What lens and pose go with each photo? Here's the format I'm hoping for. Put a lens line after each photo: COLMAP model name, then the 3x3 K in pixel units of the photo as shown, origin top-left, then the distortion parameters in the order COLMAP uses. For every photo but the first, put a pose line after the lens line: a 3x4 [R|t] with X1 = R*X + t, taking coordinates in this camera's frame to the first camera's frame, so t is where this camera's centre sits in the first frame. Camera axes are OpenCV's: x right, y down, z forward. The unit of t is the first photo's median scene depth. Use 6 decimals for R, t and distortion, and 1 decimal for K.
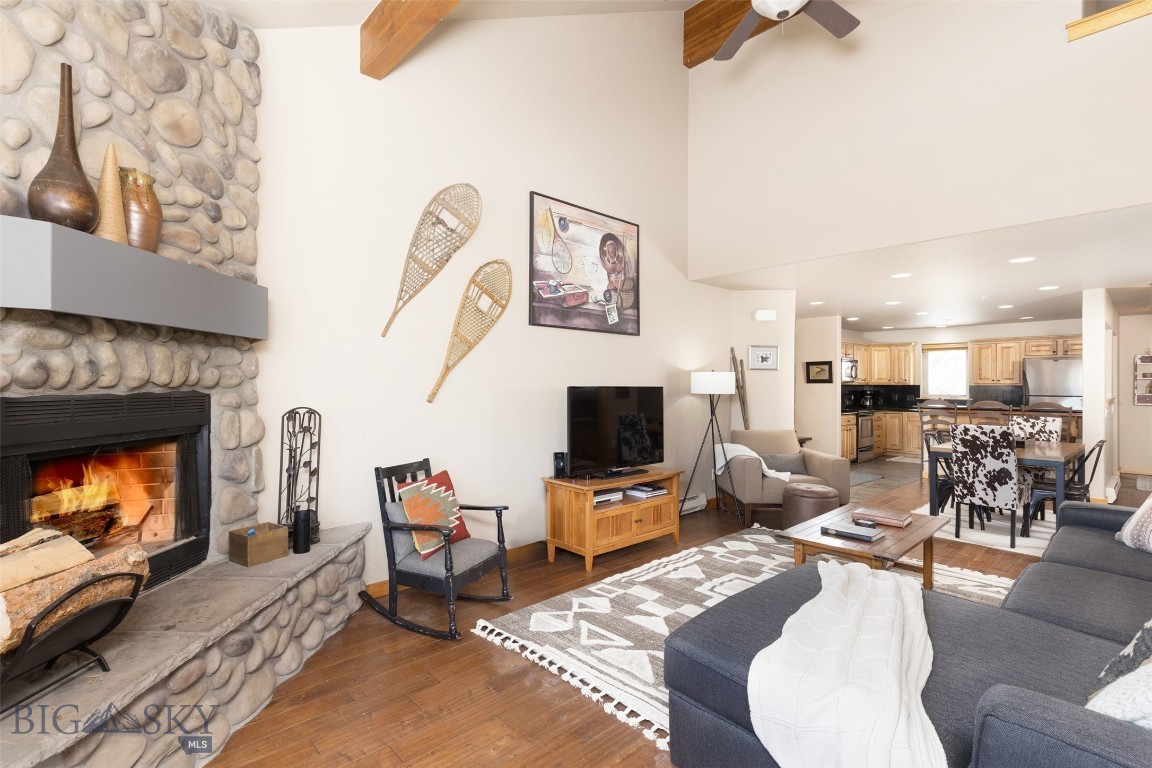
lens RADIAL K [[523.0, 0, 534.2], [0, 523.0, 384.4], [0, 0, 1]] dist [0.017354, -0.006472]
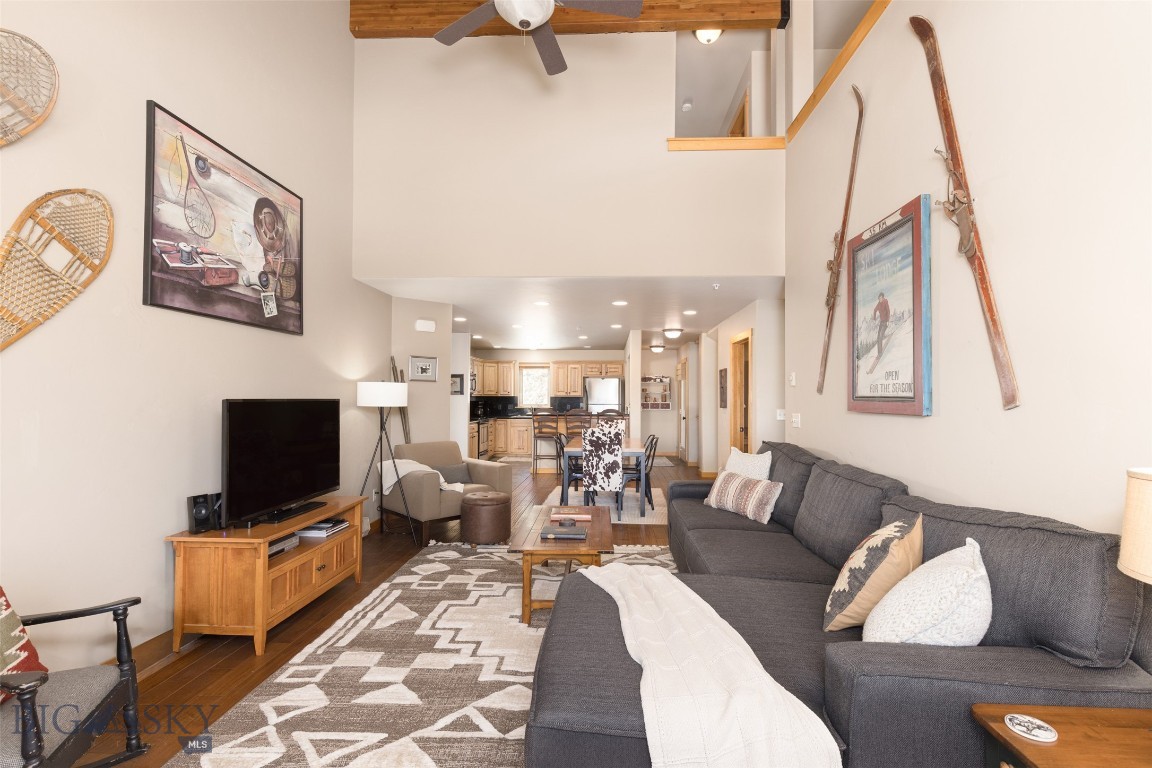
lens RADIAL K [[526.5, 0, 577.5], [0, 526.5, 390.2], [0, 0, 1]] dist [0.004930, -0.000477]
pose [[0.687519, 0.008335, 0.726118, -0.114823], [-0.001437, 0.999948, -0.010118, -0.001528], [-0.726165, 0.005913, 0.687495, 0.162781]]
